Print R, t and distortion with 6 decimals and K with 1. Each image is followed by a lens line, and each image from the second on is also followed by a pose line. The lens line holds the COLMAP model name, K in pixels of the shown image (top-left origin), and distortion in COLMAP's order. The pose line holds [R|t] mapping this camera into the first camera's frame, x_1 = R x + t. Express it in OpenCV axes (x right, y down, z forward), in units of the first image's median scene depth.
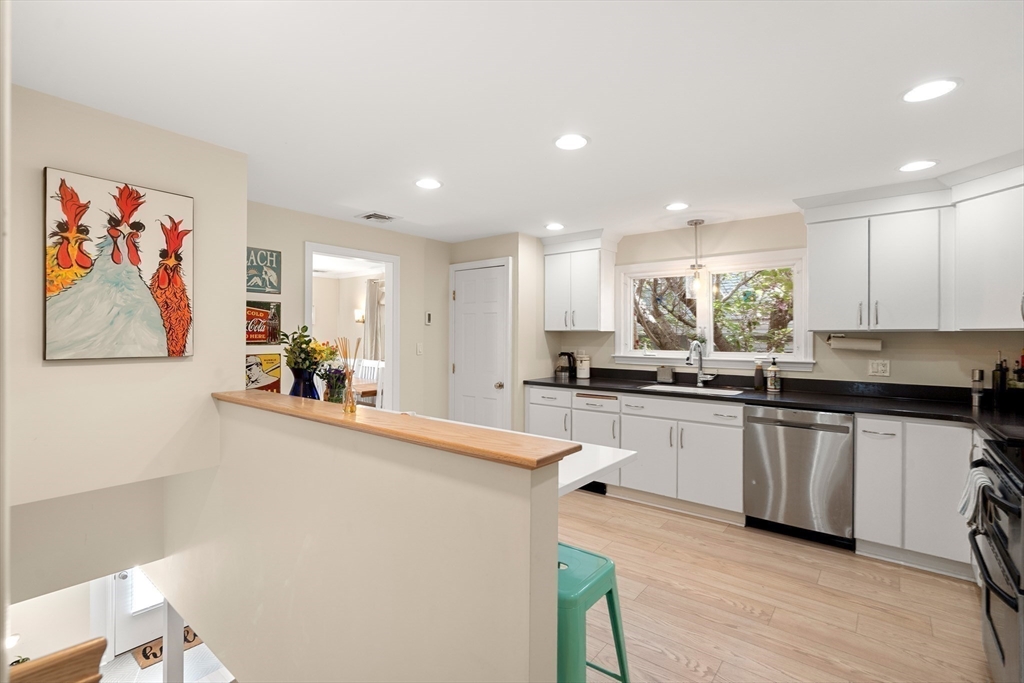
lens RADIAL K [[471.3, 0, 516.7], [0, 471.3, 338.0], [0, 0, 1]] dist [0.000227, 0.000215]
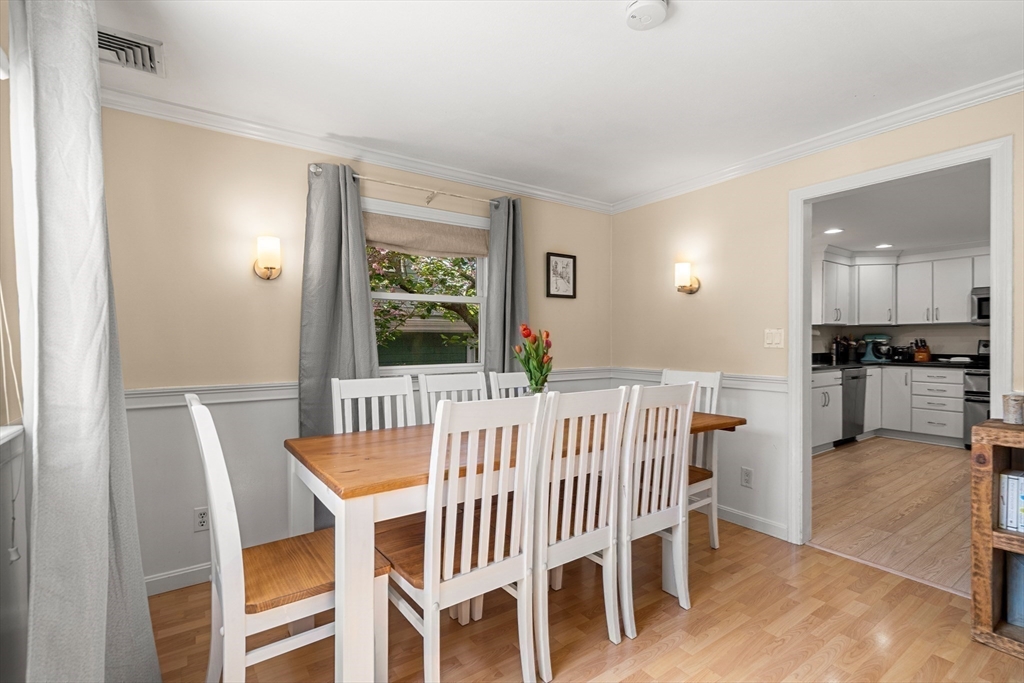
lens RADIAL K [[471.3, 0, 508.9], [0, 471.3, 343.8], [0, 0, 1]] dist [0.000227, 0.000215]
pose [[0.289996, -0.011225, 0.956962, -1.274561], [0.009368, 0.999917, 0.008890, 0.029082], [-0.956982, 0.006387, 0.290077, 1.528909]]
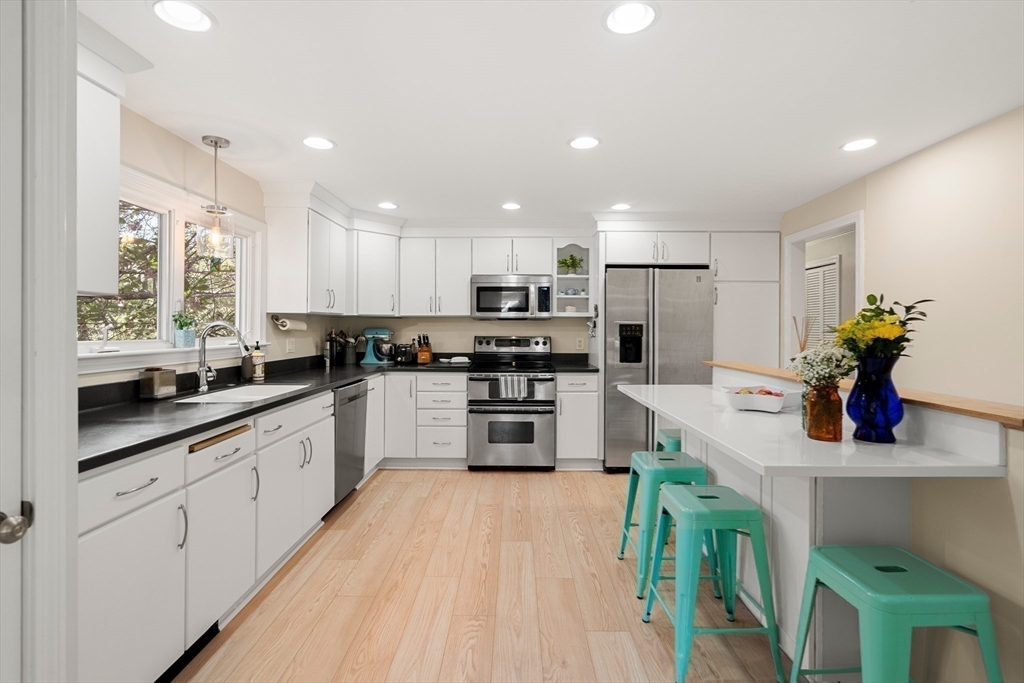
lens RADIAL K [[471.3, 0, 510.5], [0, 471.3, 328.6], [0, 0, 1]] dist [0.000227, 0.000215]
pose [[-0.610462, -0.006976, 0.792015, -0.453759], [-0.001214, 0.999968, 0.007872, 0.011653], [-0.792044, 0.003844, -0.610451, 1.233375]]
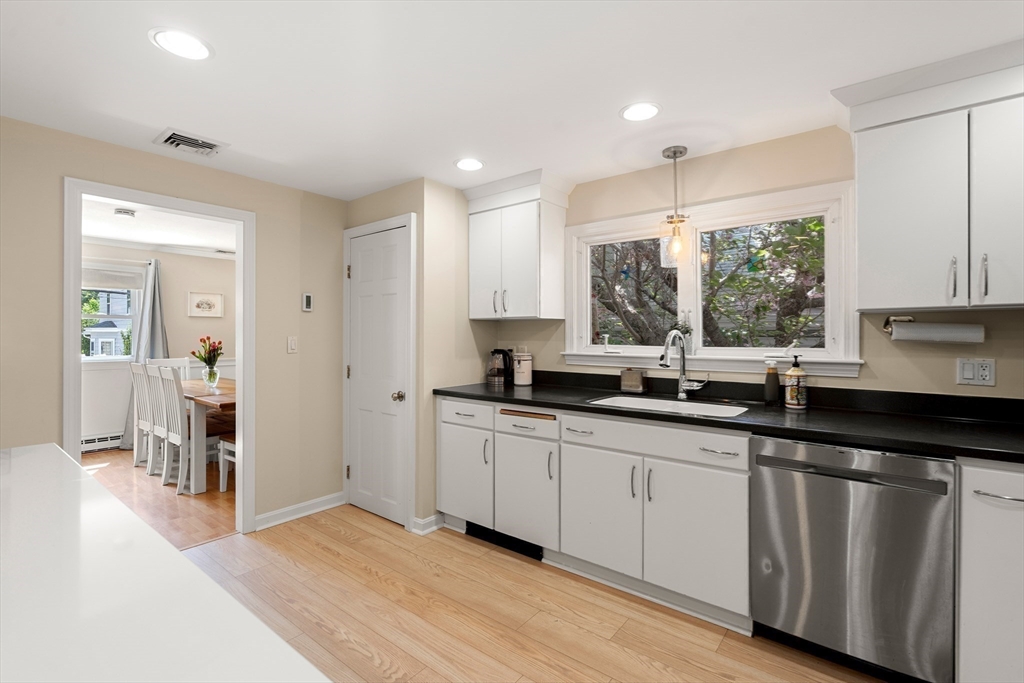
lens RADIAL K [[471.3, 0, 513.6], [0, 471.3, 336.4], [0, 0, 1]] dist [0.000227, 0.000215]
pose [[0.999983, -0.003001, -0.004985, 0.178426], [0.002988, 0.999992, -0.002635, 0.017775], [0.004993, 0.002620, 0.999984, 0.384504]]
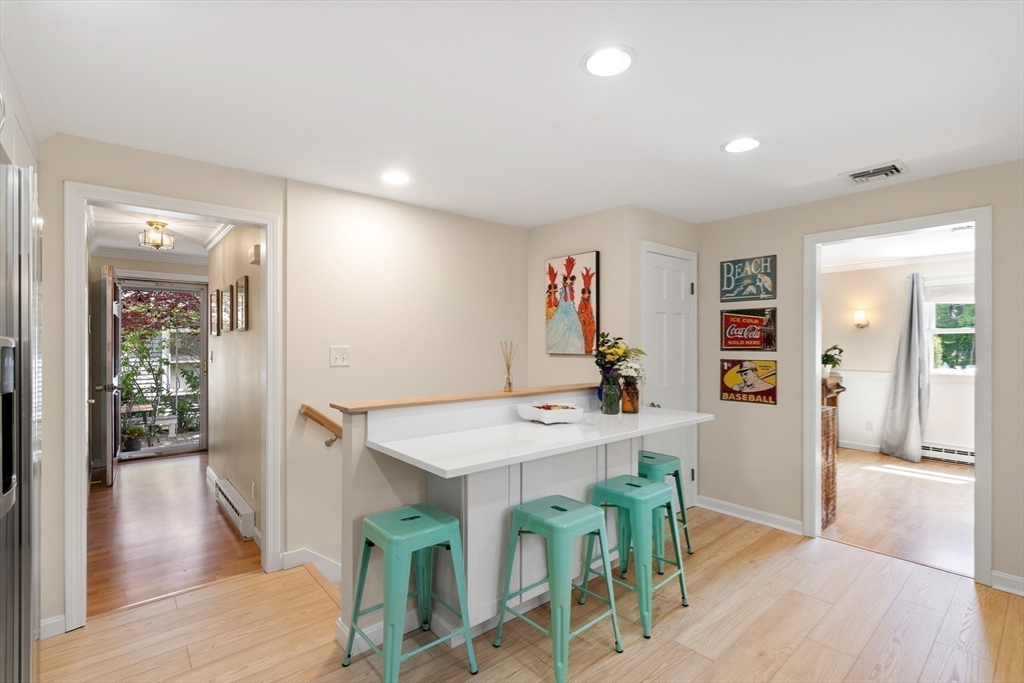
lens RADIAL K [[471.3, 0, 507.7], [0, 471.3, 342.0], [0, 0, 1]] dist [0.000227, 0.000215]
pose [[-0.195448, -0.011009, -0.980652, 0.566257], [-0.008314, 0.999920, -0.009568, 0.009447], [0.980679, 0.006283, -0.195524, 0.669602]]
